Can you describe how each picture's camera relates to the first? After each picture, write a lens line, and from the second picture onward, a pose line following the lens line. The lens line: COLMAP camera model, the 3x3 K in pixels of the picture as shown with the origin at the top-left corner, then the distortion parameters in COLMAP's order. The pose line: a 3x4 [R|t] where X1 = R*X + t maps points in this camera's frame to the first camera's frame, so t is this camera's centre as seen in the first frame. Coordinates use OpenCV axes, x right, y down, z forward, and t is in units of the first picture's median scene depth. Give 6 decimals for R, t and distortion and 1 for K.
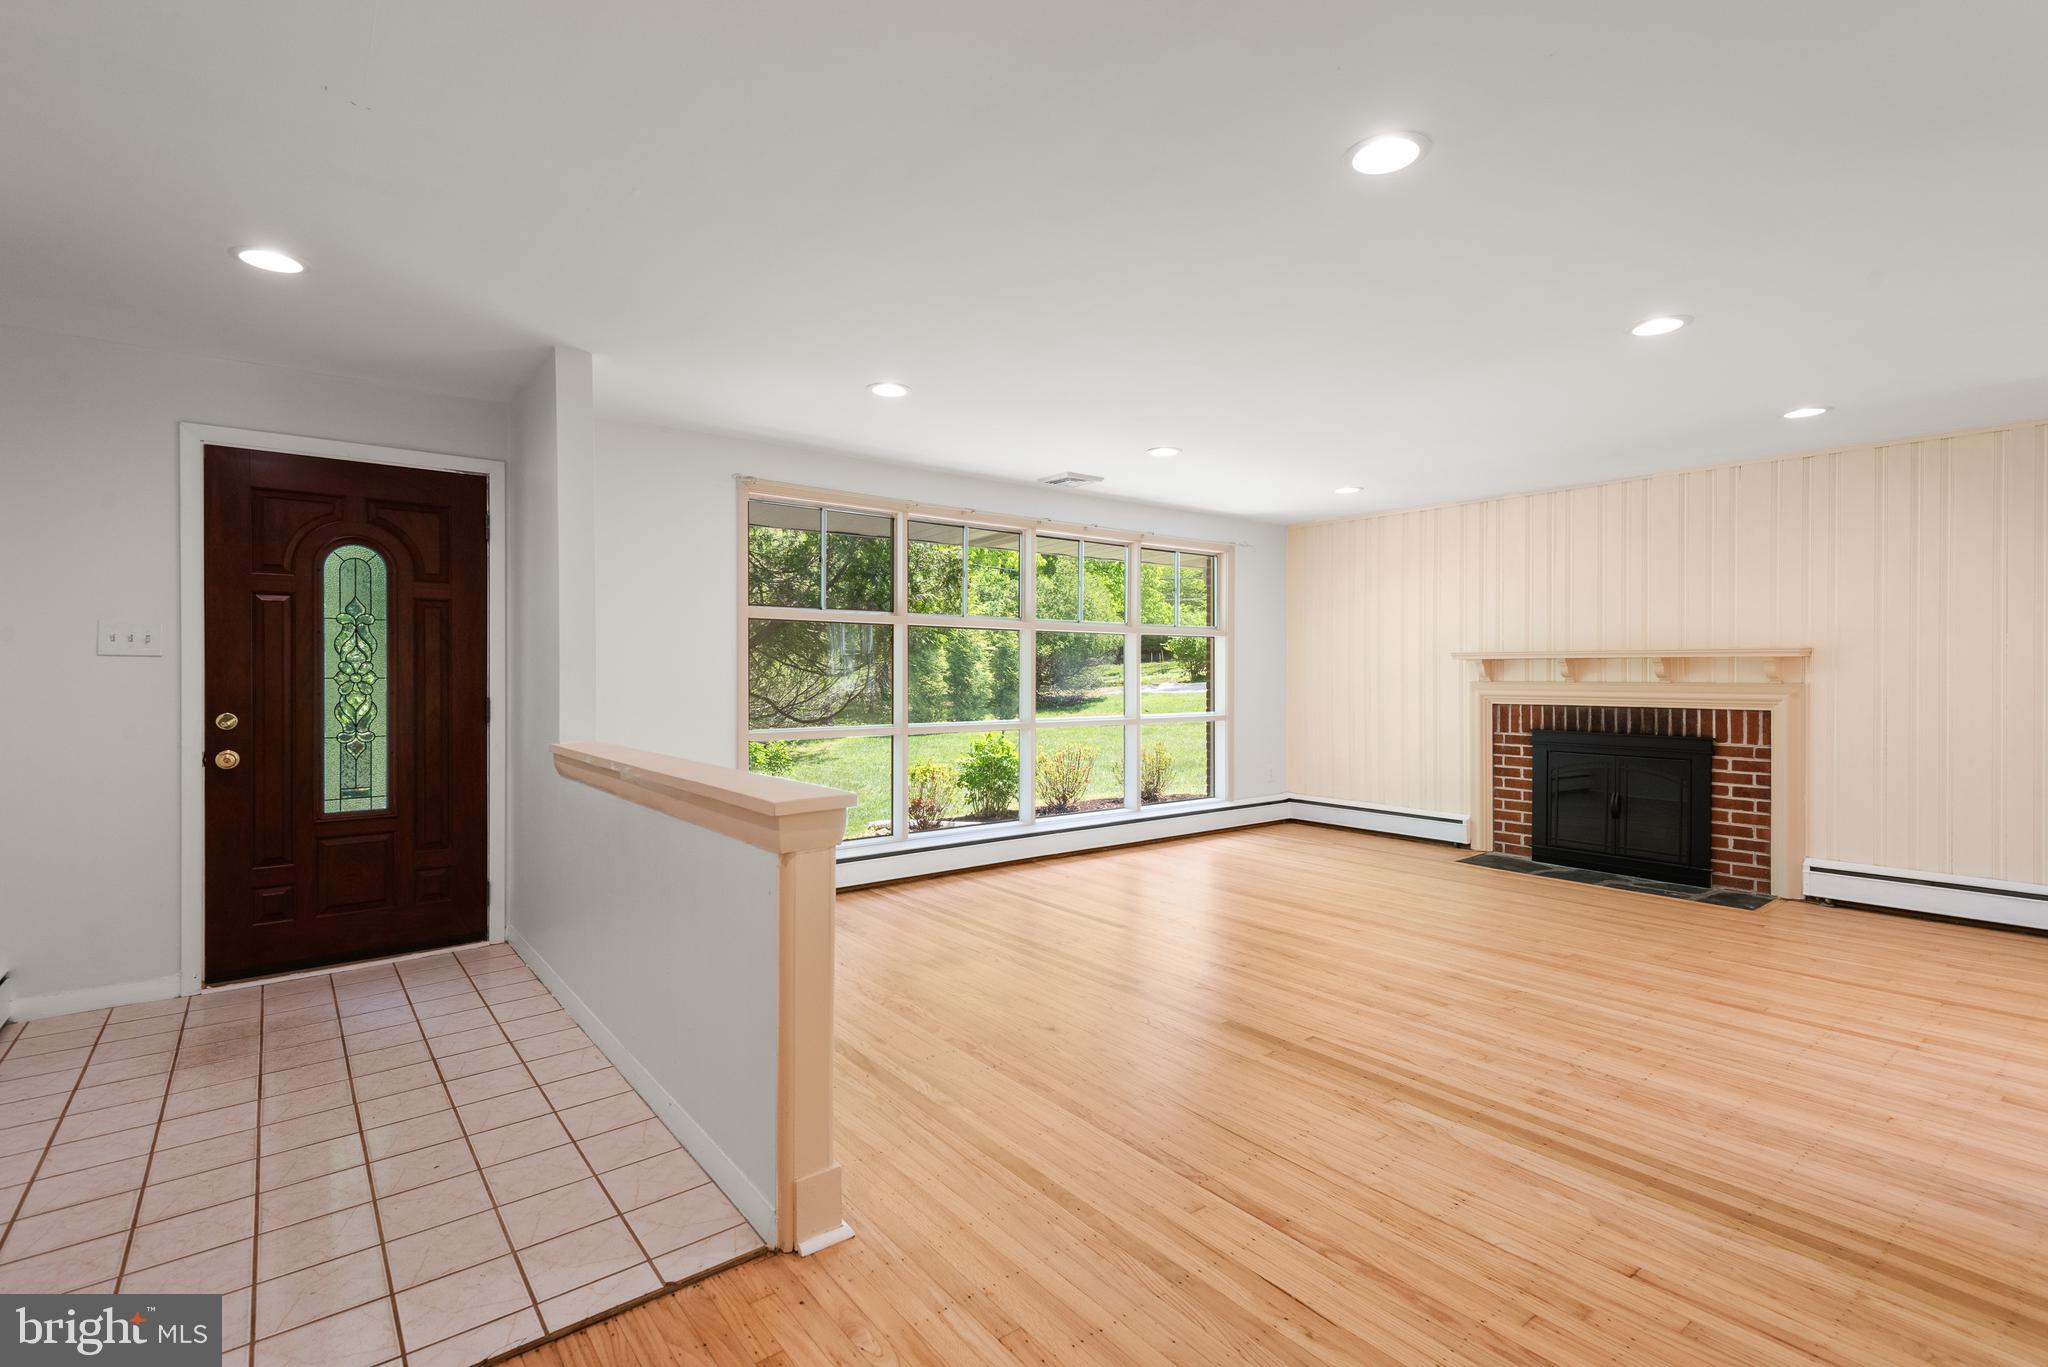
lens RADIAL K [[943.5, 0, 1038.5], [0, 943.5, 677.2], [0, 0, 1]] dist [0.019744, -0.009952]
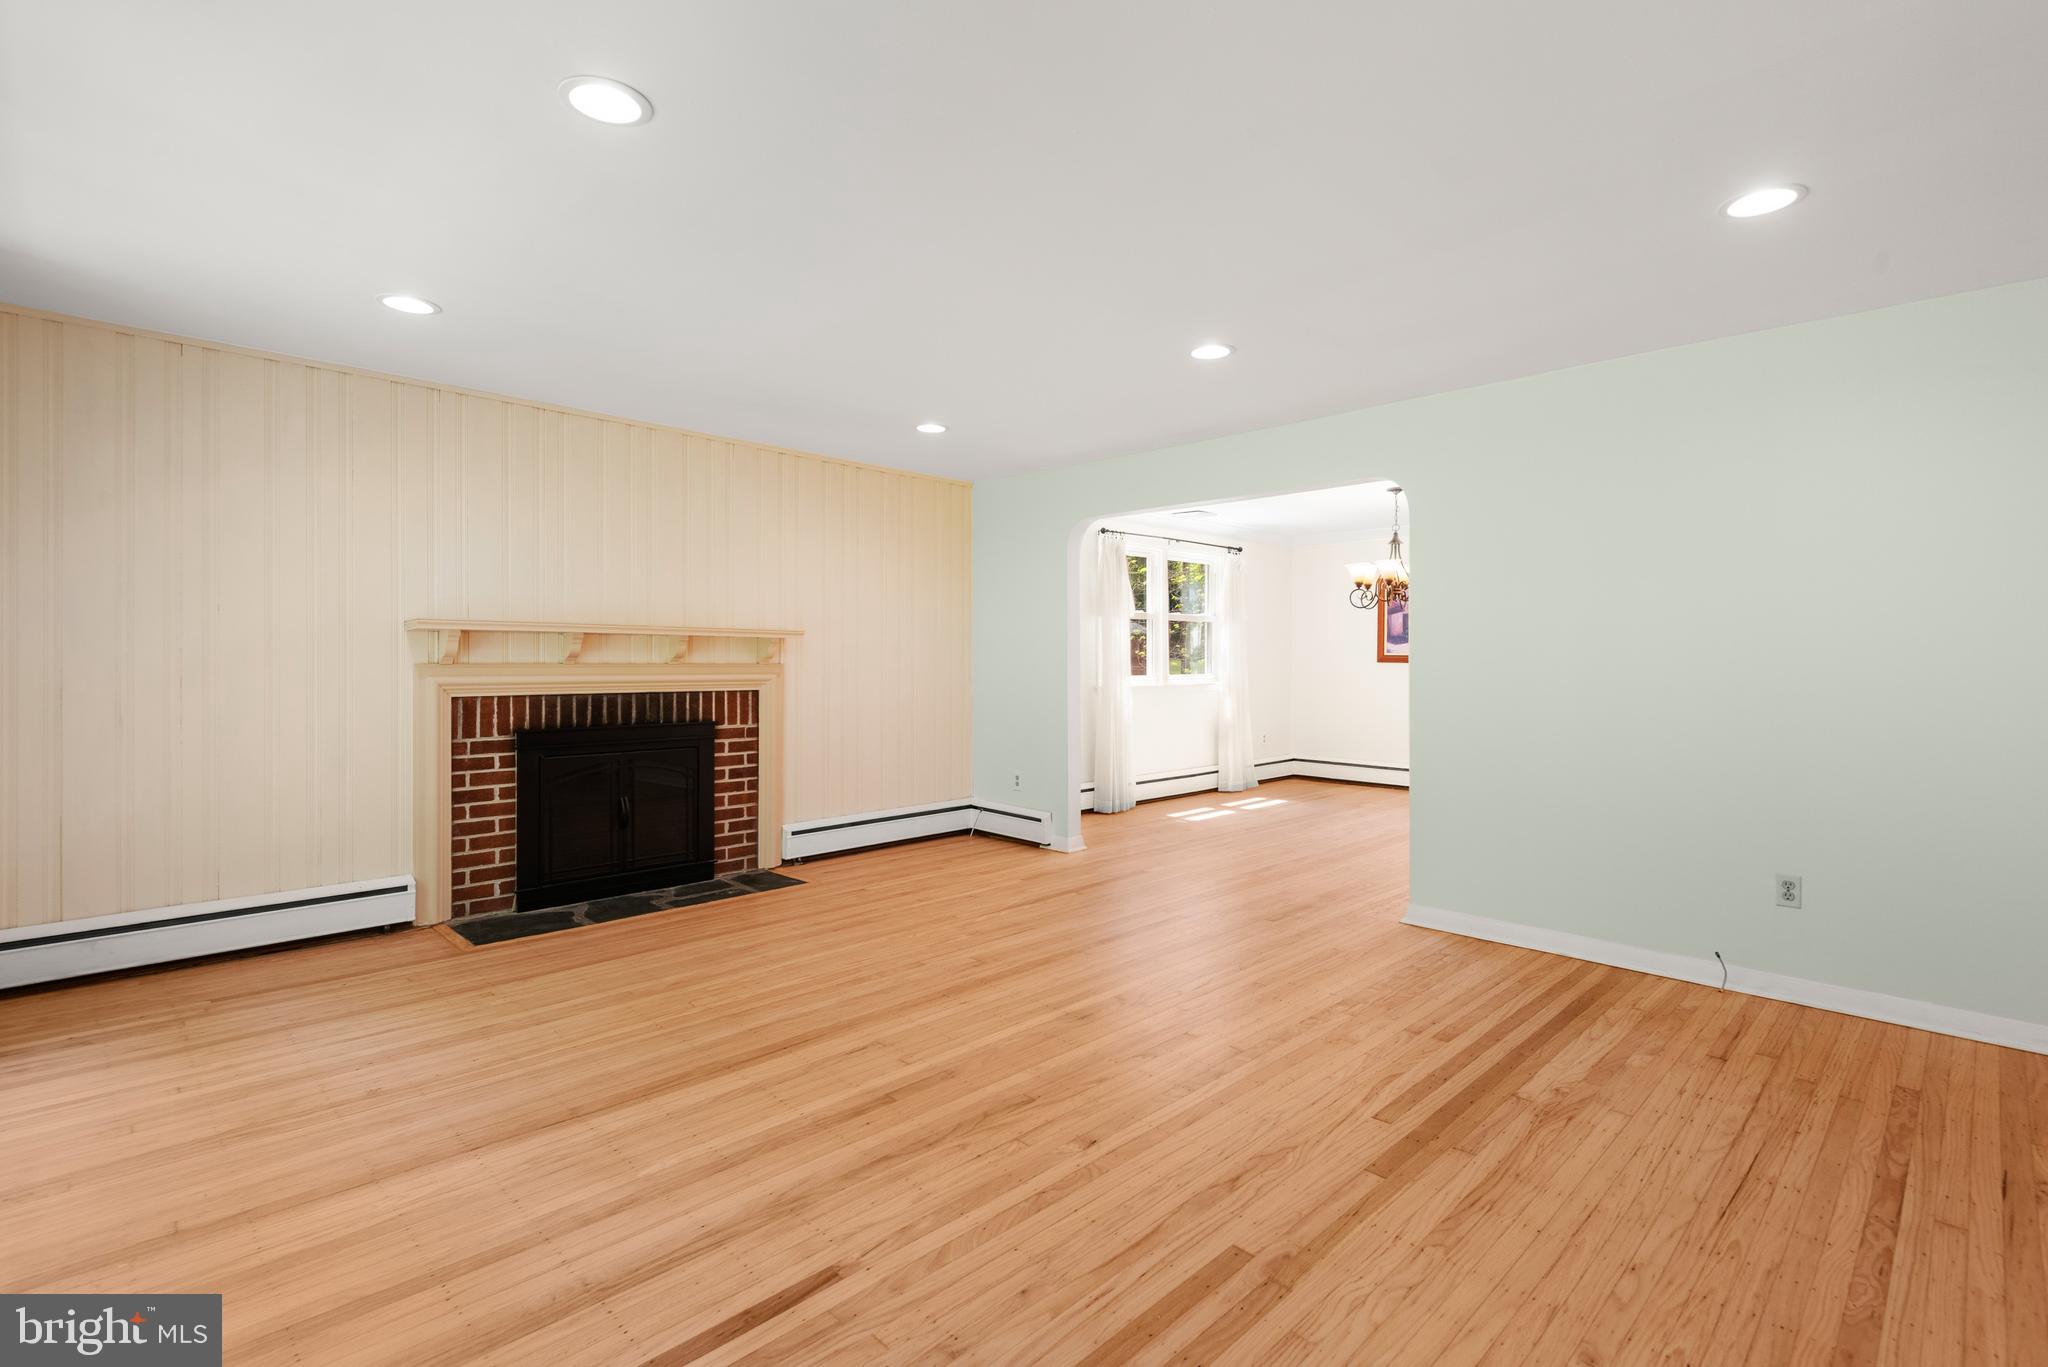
lens RADIAL K [[943.5, 0, 1026.3], [0, 943.5, 666.1], [0, 0, 1]] dist [0.019744, -0.009952]
pose [[-0.094775, -0.009707, 0.995451, -0.339164], [-0.000689, 0.999953, 0.009686, -0.000938], [-0.995498, 0.000232, -0.094777, 1.000912]]
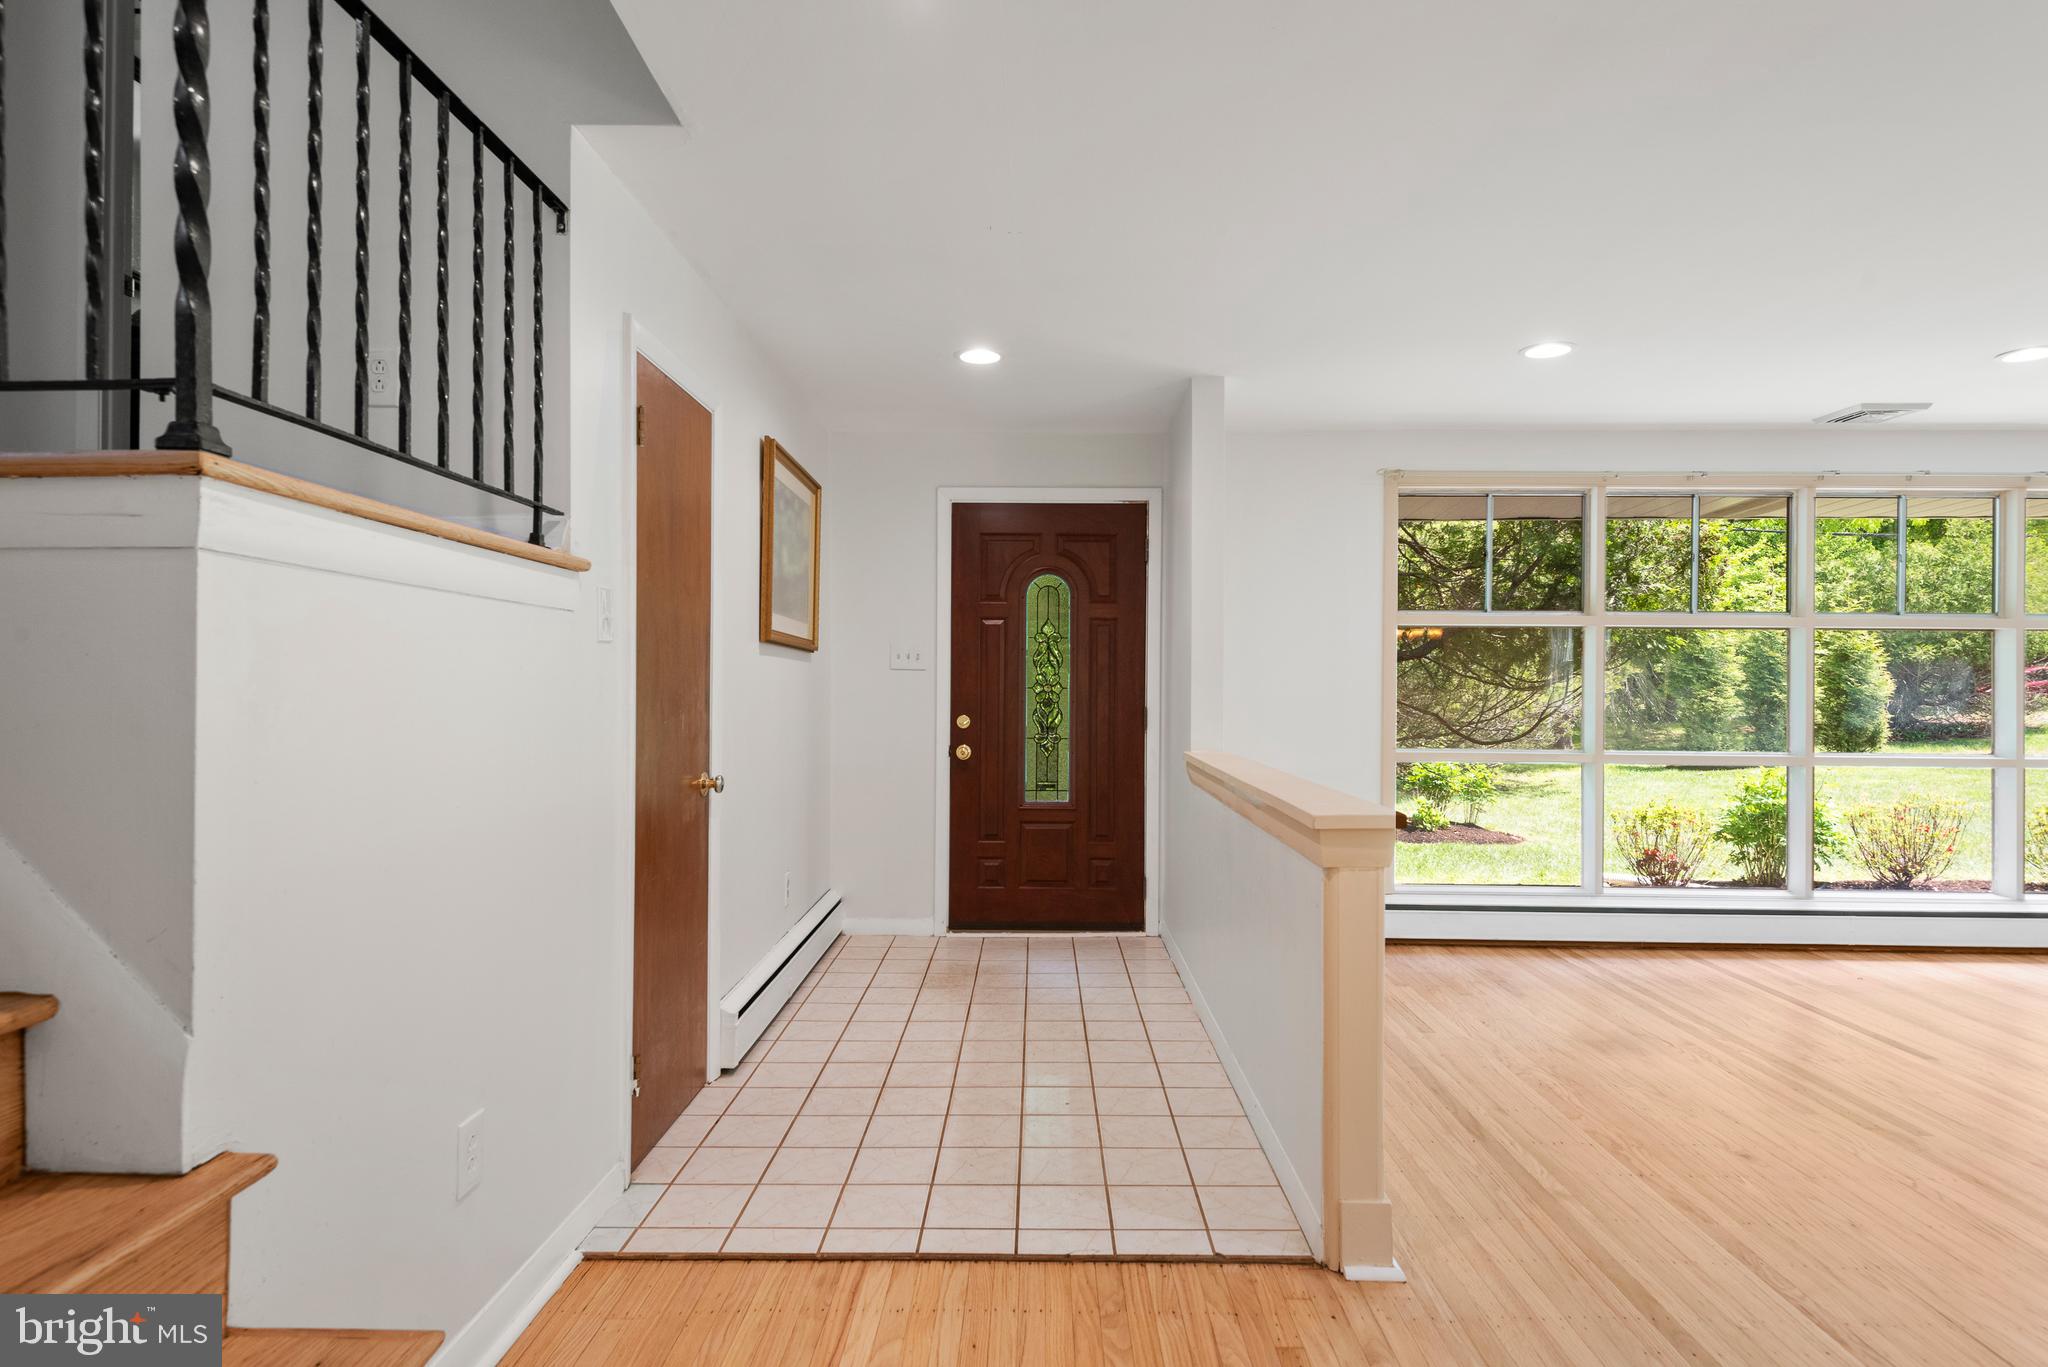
lens RADIAL K [[1099.7, 0, 1014.7], [0, 1099.7, 674.4], [0, 0, 1]] dist [0.002744, -0.010459]
pose [[0.761721, -0.000362, -0.647905, 0.102046], [-0.008344, 0.999911, -0.010368, -0.001123], [0.647852, 0.013304, 0.761650, -0.044172]]
